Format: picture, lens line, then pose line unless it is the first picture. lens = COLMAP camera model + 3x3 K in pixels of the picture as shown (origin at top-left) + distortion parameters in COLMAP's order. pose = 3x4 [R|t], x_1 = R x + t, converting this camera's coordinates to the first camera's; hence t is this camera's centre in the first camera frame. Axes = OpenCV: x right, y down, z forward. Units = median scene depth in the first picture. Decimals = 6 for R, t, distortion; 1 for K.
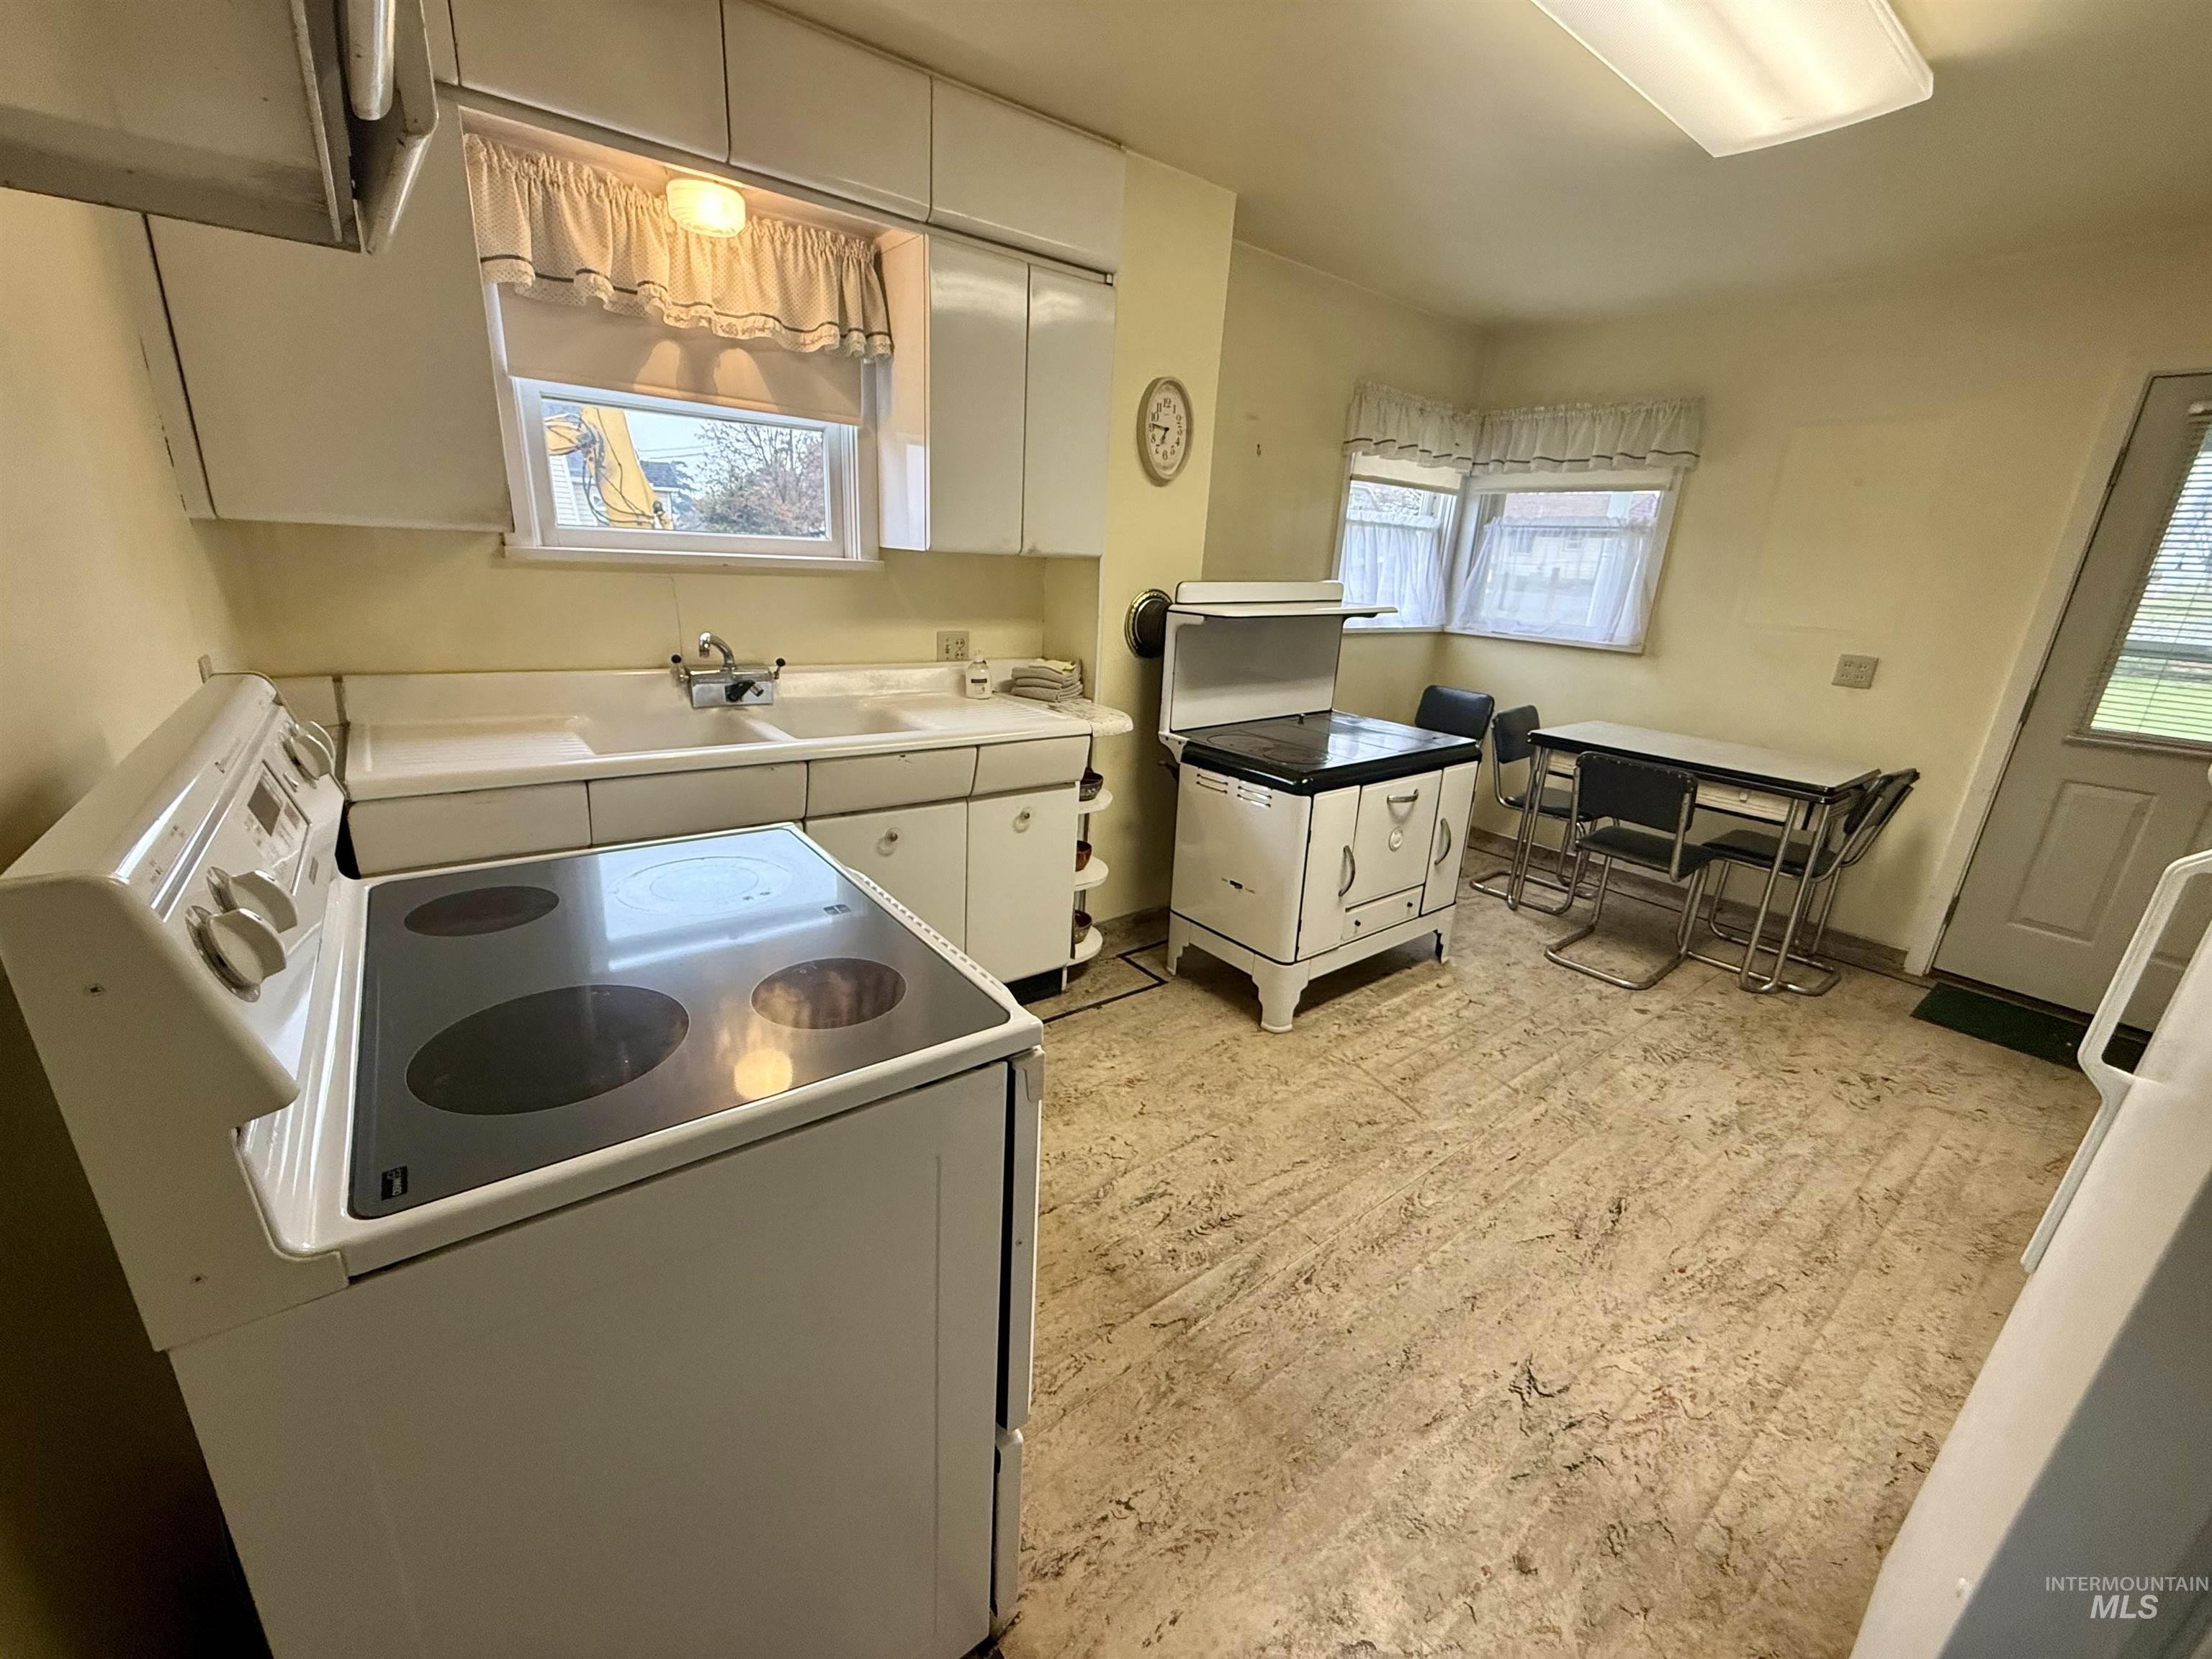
lens RADIAL K [[879.5, 0, 1096.1], [0, 879.5, 834.4], [0, 0, 1]] dist [-0.003657, 0.000067]
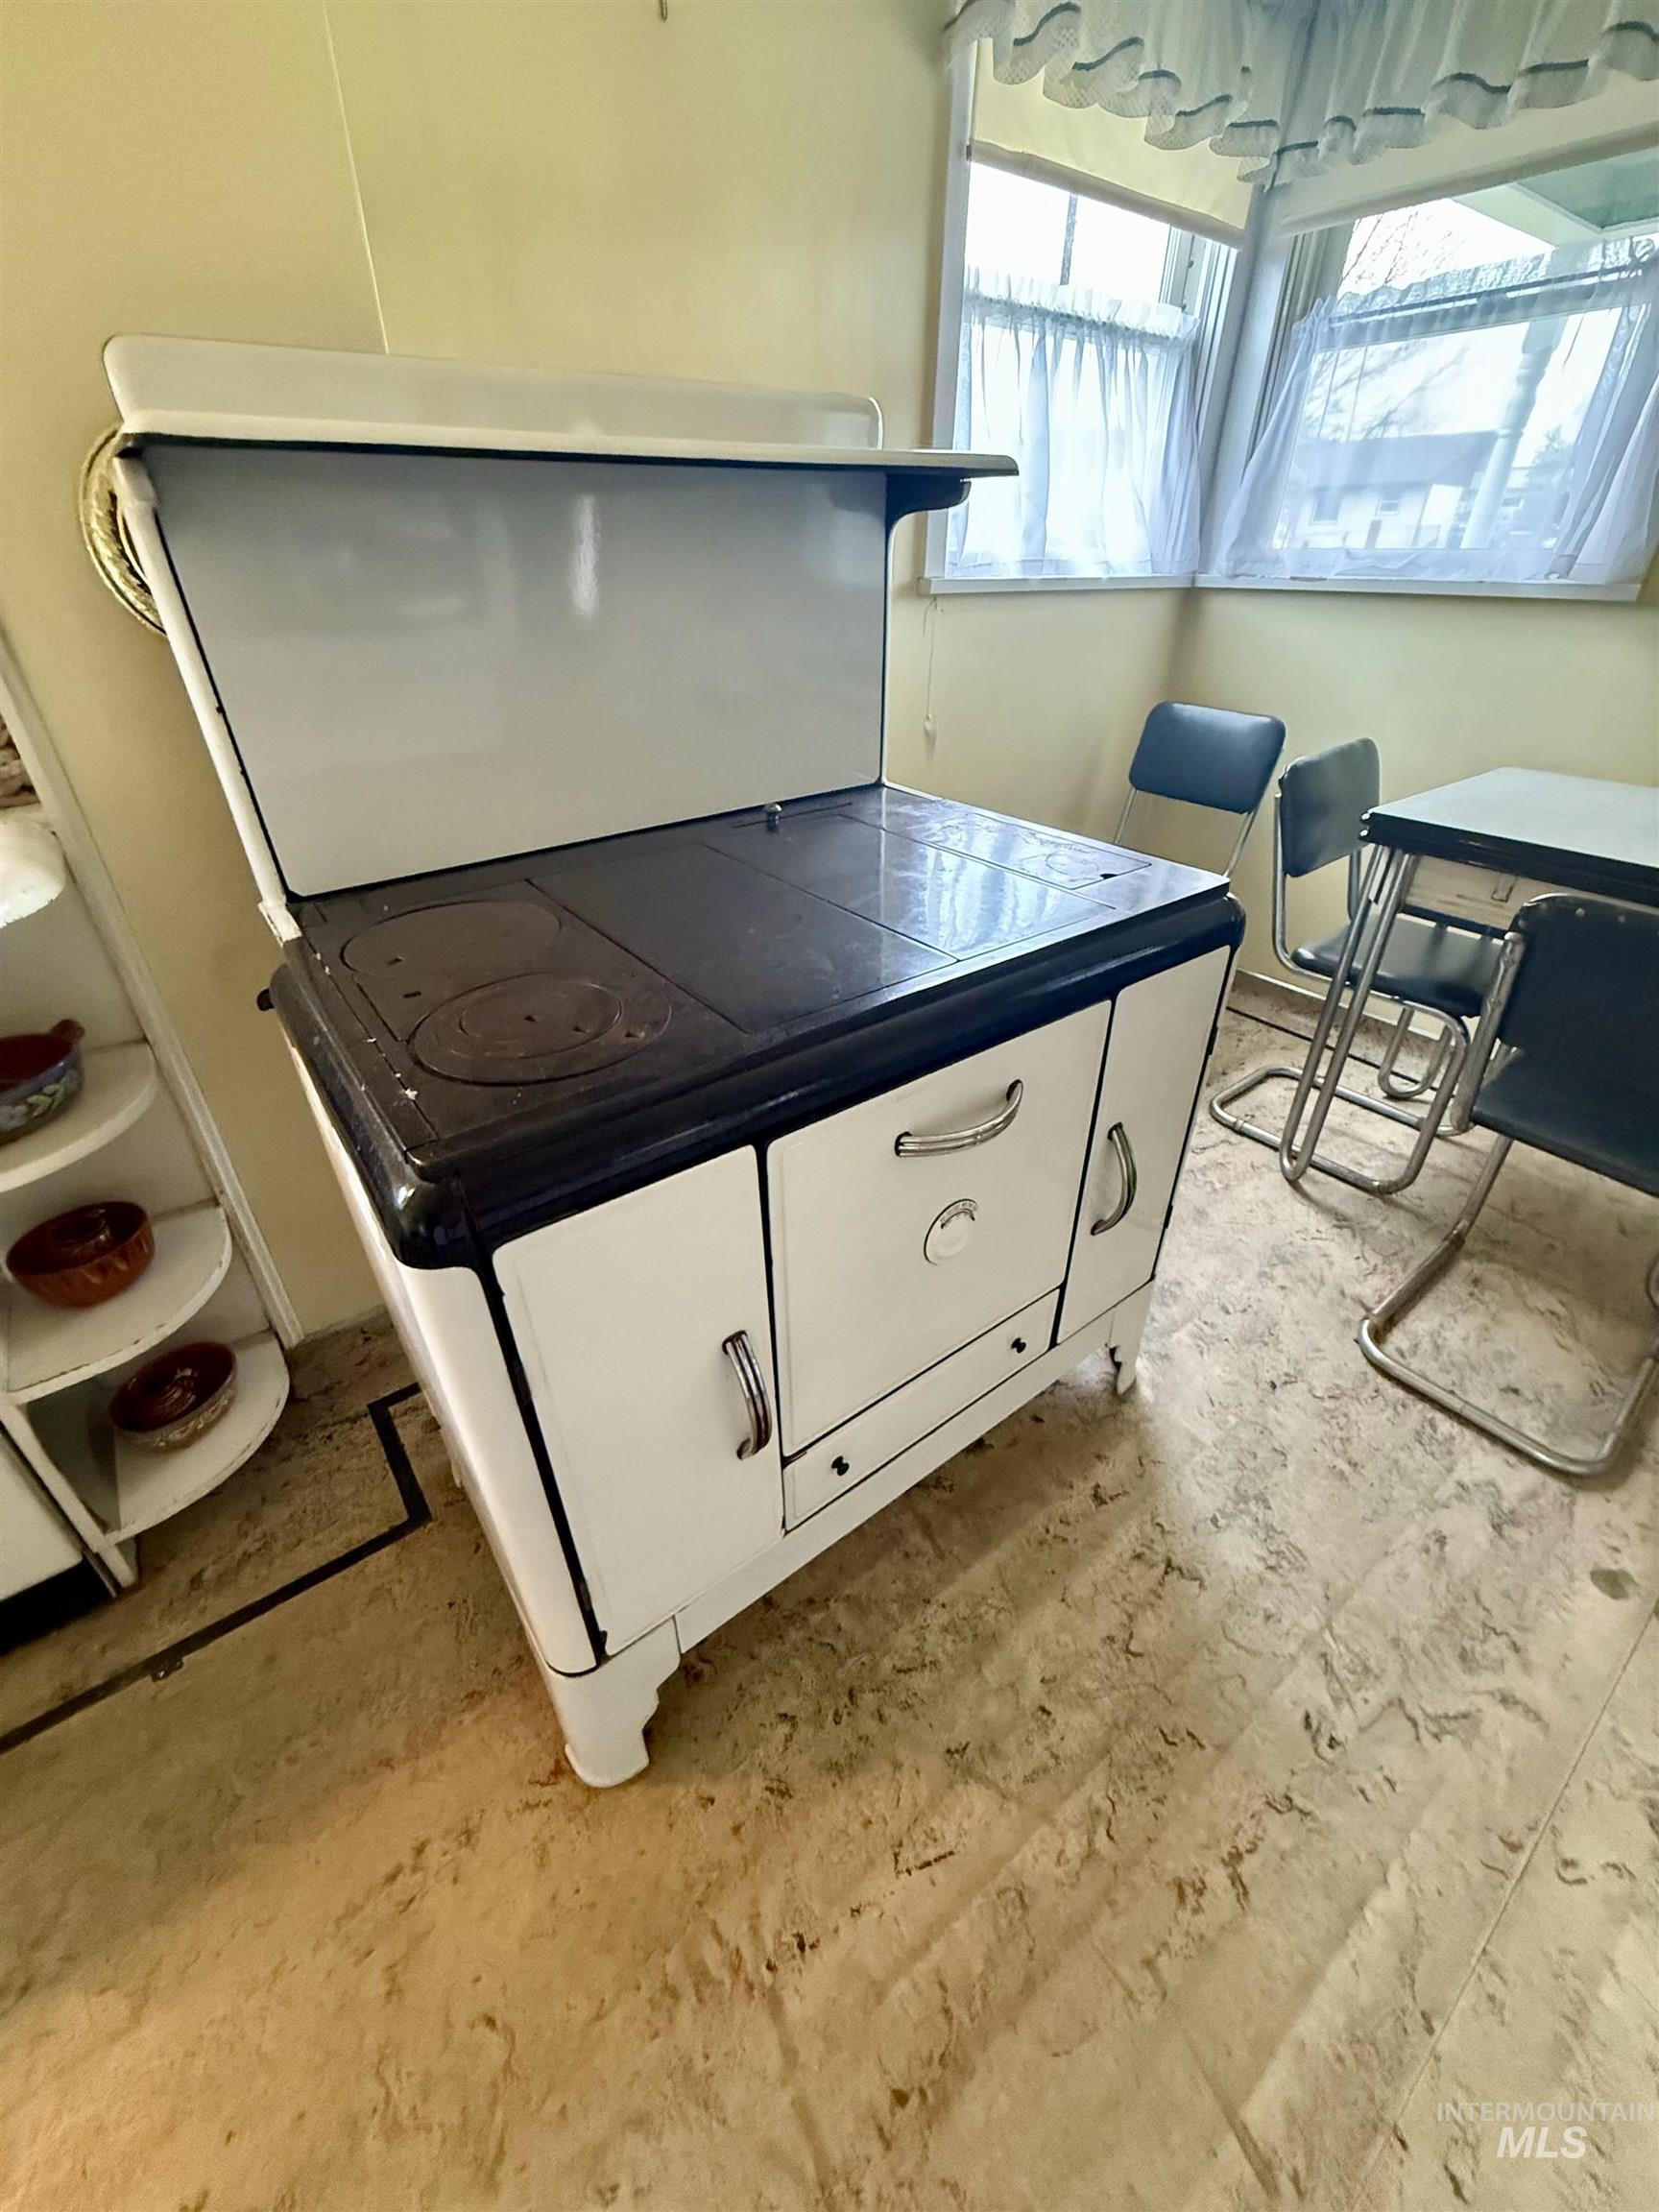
lens RADIAL K [[879.5, 0, 828.1], [0, 879.5, 1103.0], [0, 0, 1]] dist [-0.003657, 0.000067]
pose [[0.998890, -0.034898, -0.031640, 0.303230], [0.041523, 0.969484, 0.241612, -0.117641], [0.022242, -0.242658, 0.969857, 0.688317]]
